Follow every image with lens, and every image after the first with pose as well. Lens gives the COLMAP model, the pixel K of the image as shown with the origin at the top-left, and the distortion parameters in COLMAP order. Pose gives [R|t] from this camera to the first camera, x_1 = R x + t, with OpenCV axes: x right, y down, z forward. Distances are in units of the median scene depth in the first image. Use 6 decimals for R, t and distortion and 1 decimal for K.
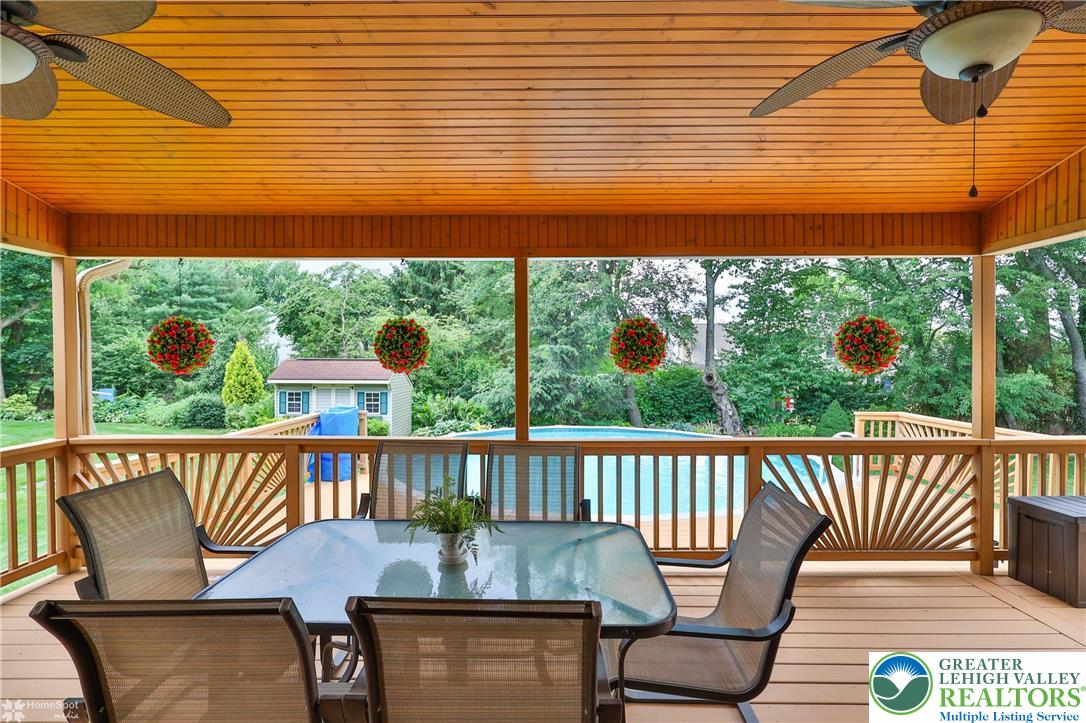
lens RADIAL K [[529.9, 0, 543.6], [0, 529.9, 371.5], [0, 0, 1]] dist [-0.000981, -0.000229]
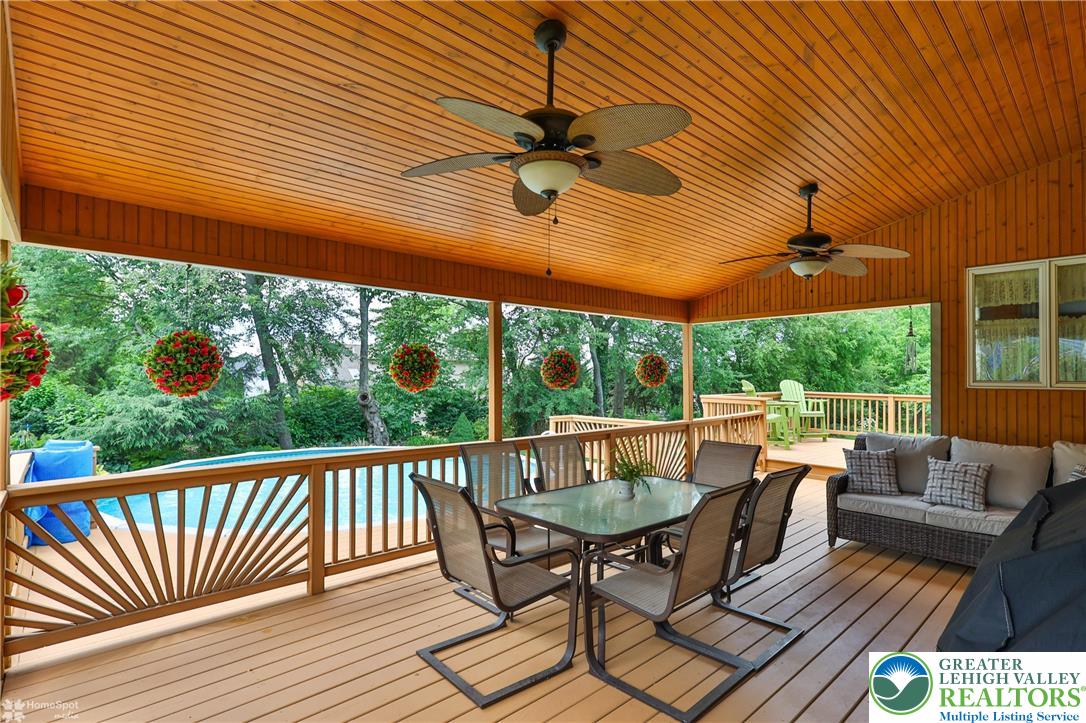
lens RADIAL K [[529.9, 0, 543.6], [0, 529.9, 371.5], [0, 0, 1]] dist [-0.000981, -0.000229]
pose [[0.729712, 0.006972, 0.683719, -0.382754], [0.018754, 0.999368, -0.030206, 0.000233], [-0.683497, 0.034864, 0.729120, -0.013584]]
